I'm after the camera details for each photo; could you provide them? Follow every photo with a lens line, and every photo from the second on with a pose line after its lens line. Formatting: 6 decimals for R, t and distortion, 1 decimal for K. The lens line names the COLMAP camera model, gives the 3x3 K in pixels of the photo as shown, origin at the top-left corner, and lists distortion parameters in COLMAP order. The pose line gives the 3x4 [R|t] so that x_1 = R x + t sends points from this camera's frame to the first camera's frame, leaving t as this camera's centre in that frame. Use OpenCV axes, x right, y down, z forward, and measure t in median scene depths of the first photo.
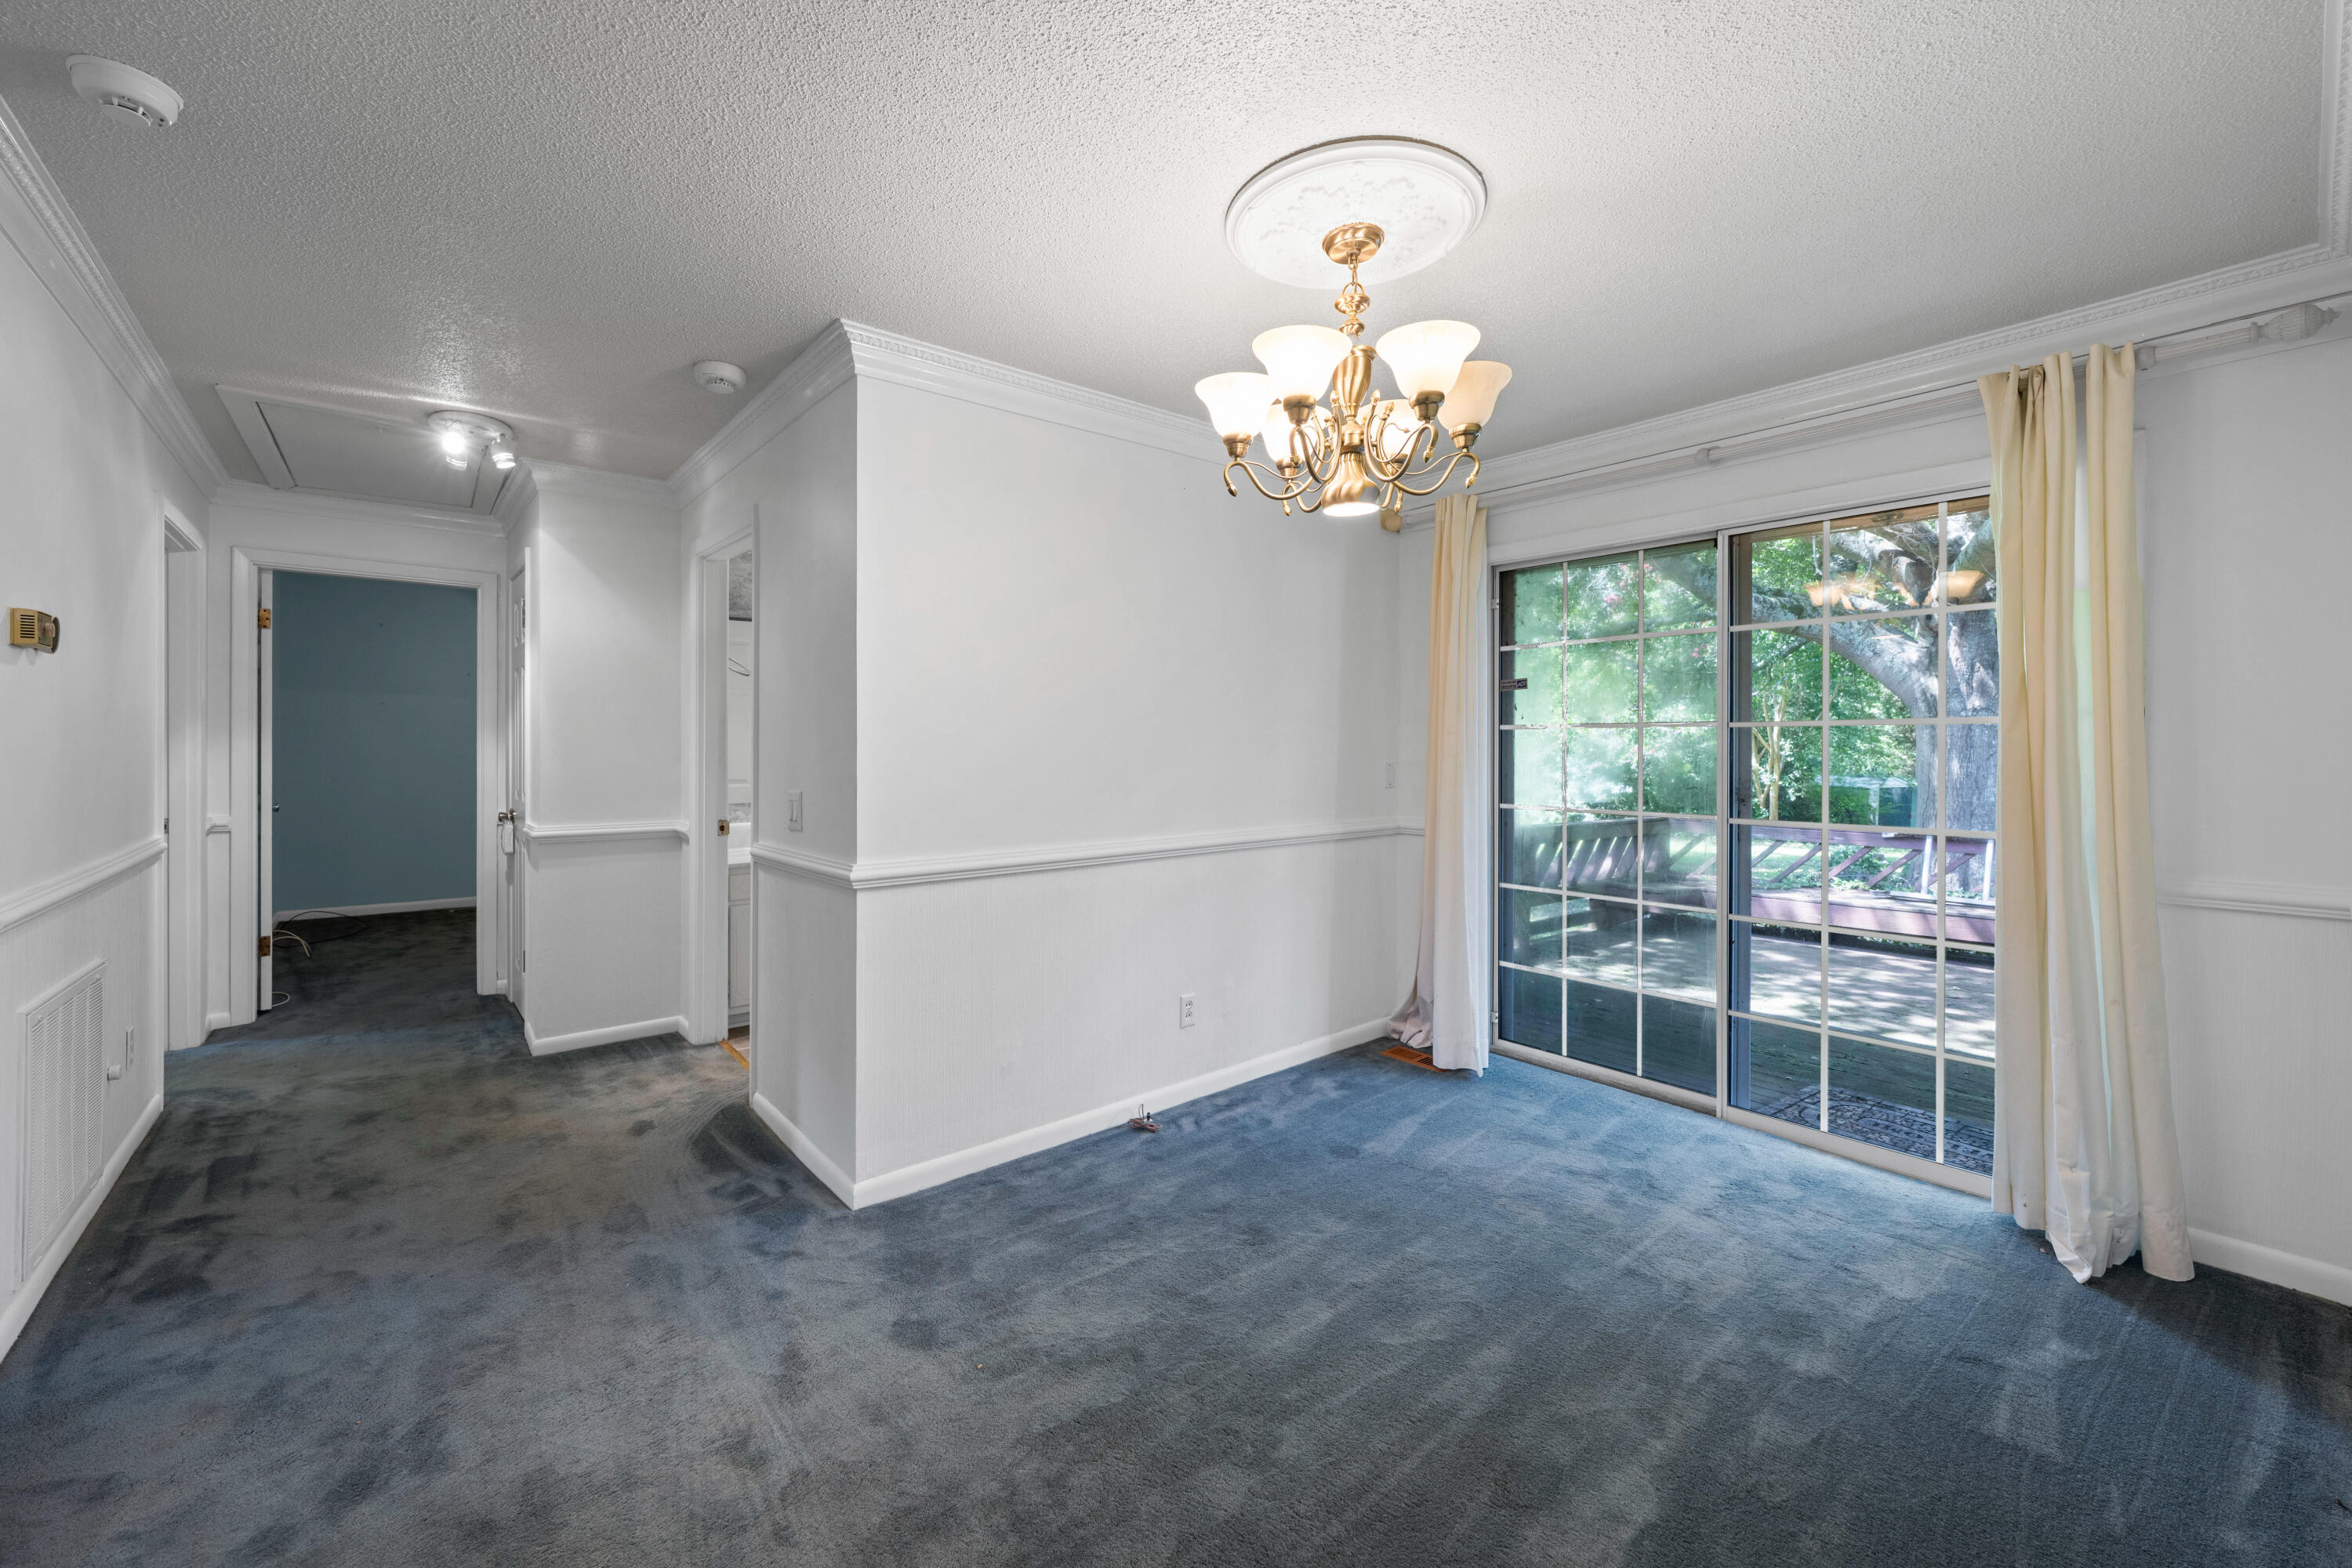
lens RADIAL K [[942.4, 0, 1168.2], [0, 942.4, 759.0], [0, 0, 1]] dist [0.000554, -0.000636]
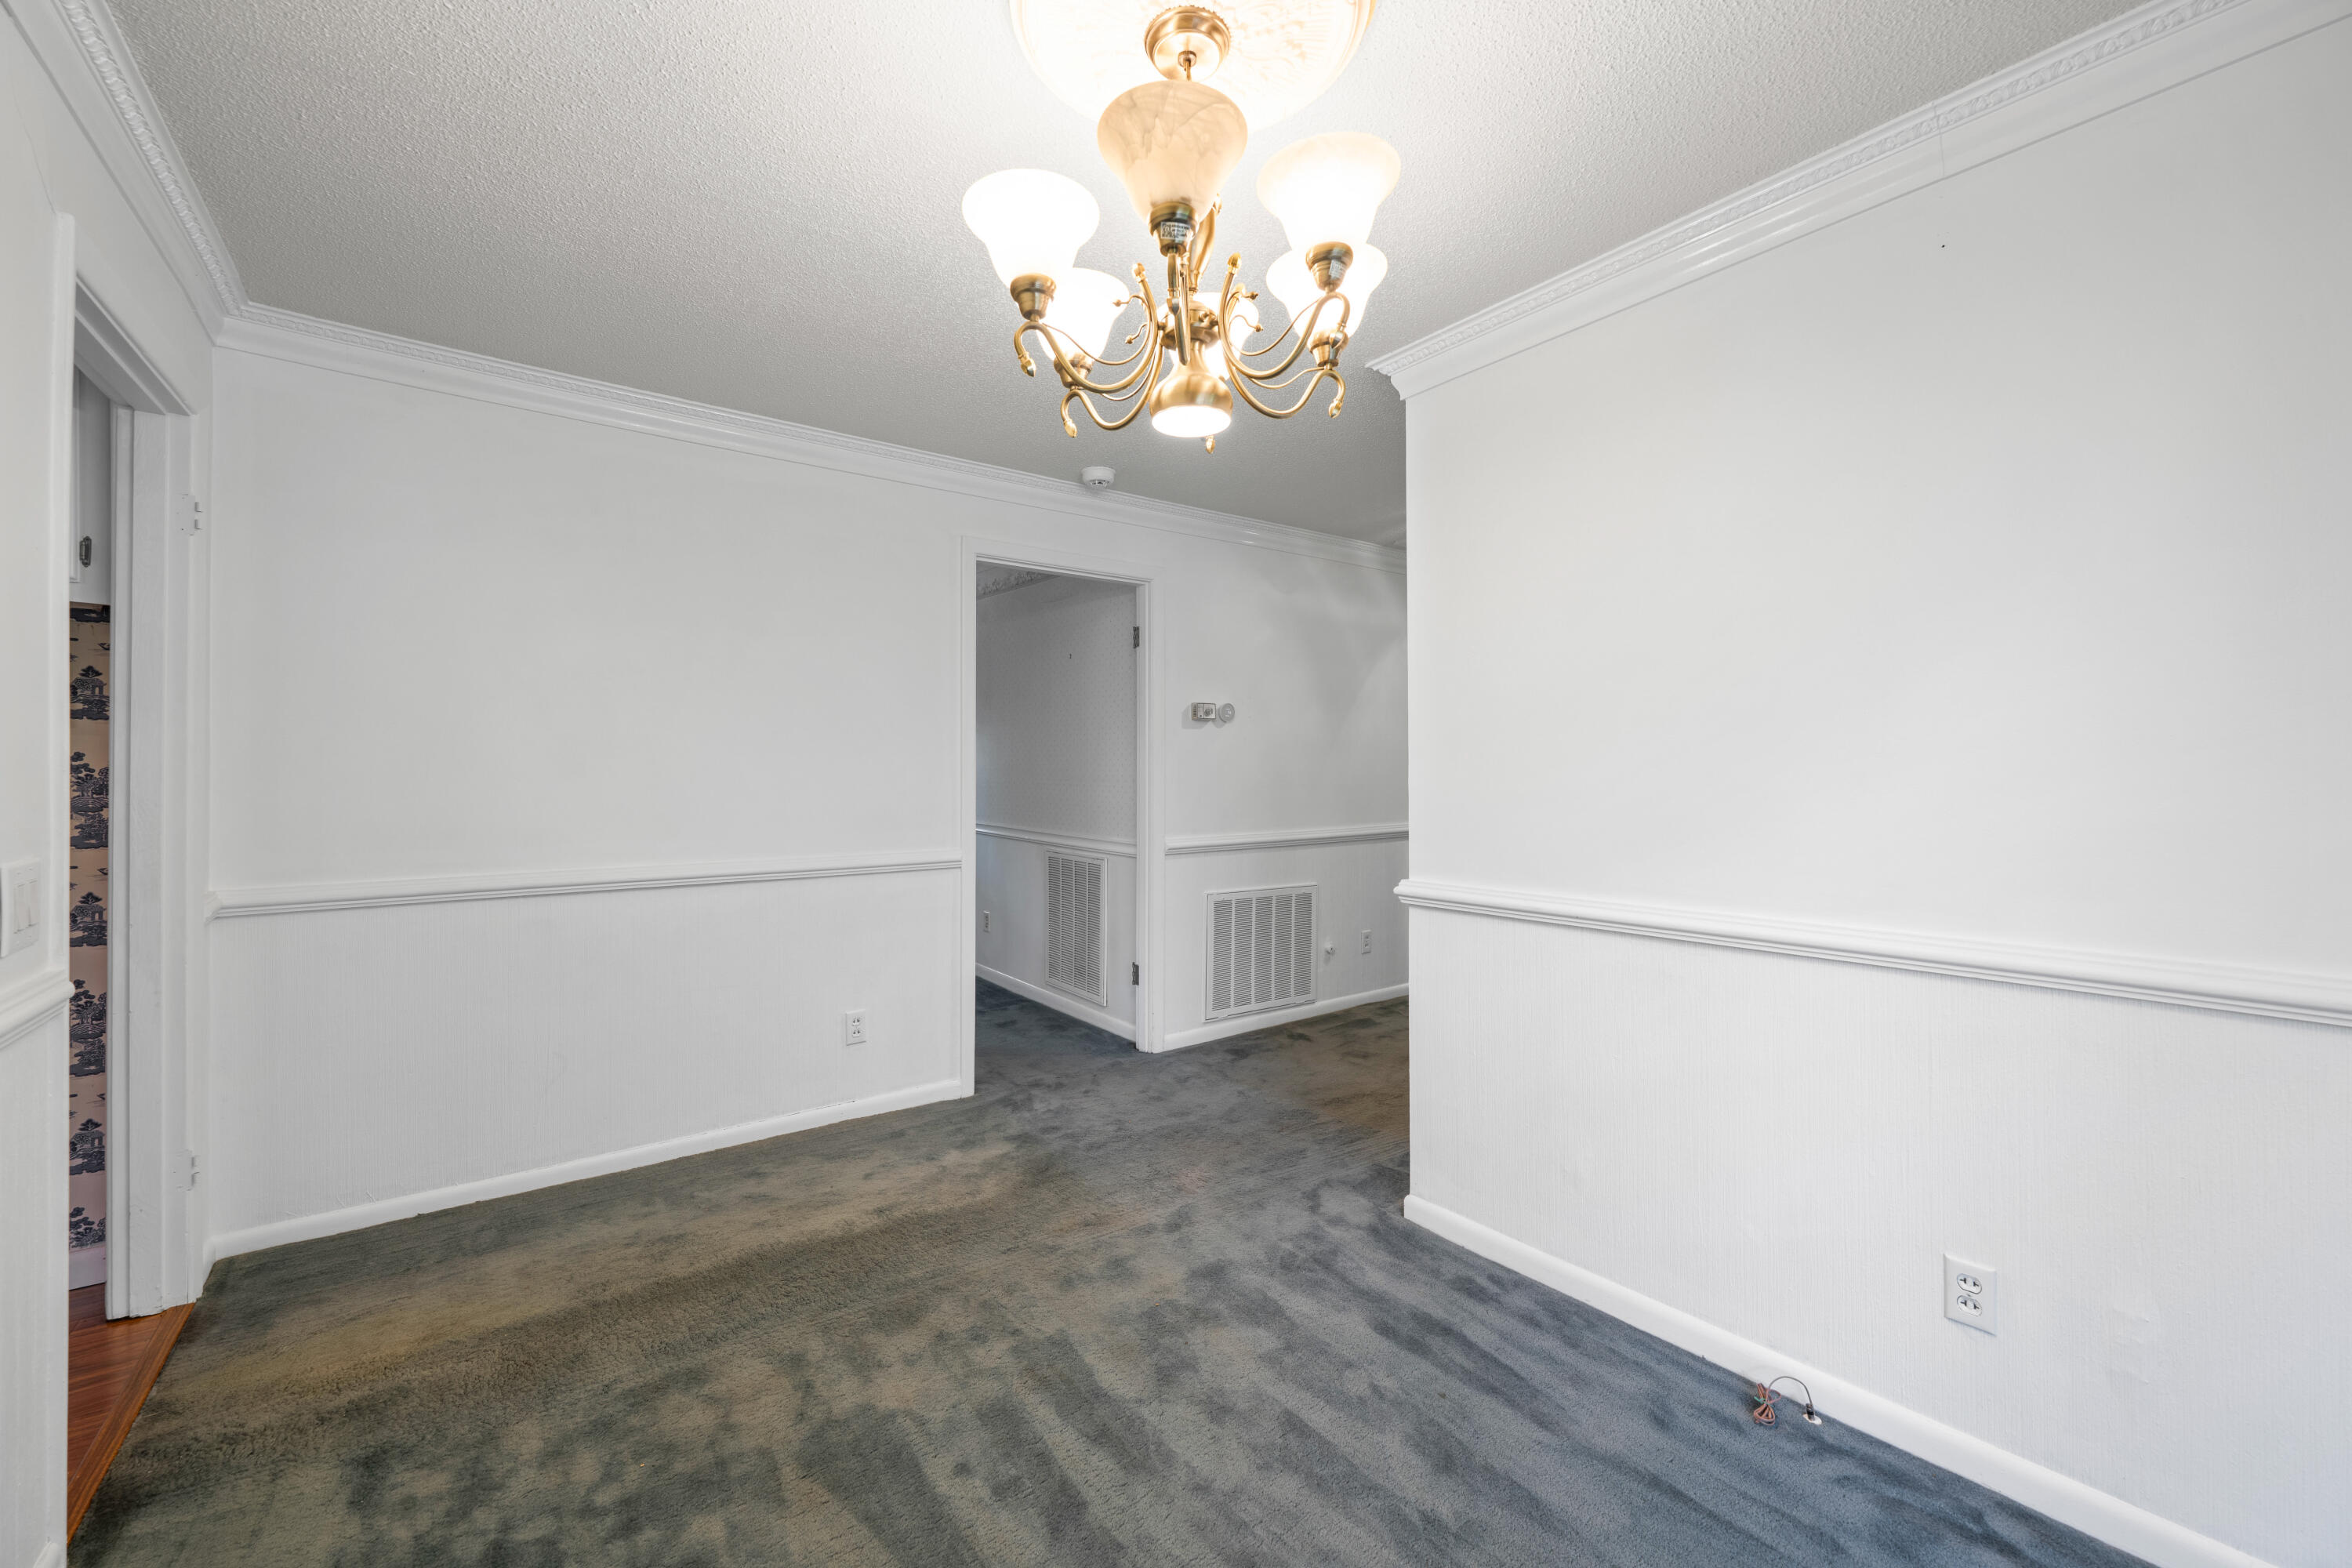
lens RADIAL K [[942.4, 0, 1167.7], [0, 942.4, 778.5], [0, 0, 1]] dist [0.000554, -0.000636]
pose [[-0.065528, 0.004584, -0.997840, 0.776168], [-0.007497, 0.999959, 0.005086, -0.002907], [0.997823, 0.007814, -0.065491, 0.884970]]
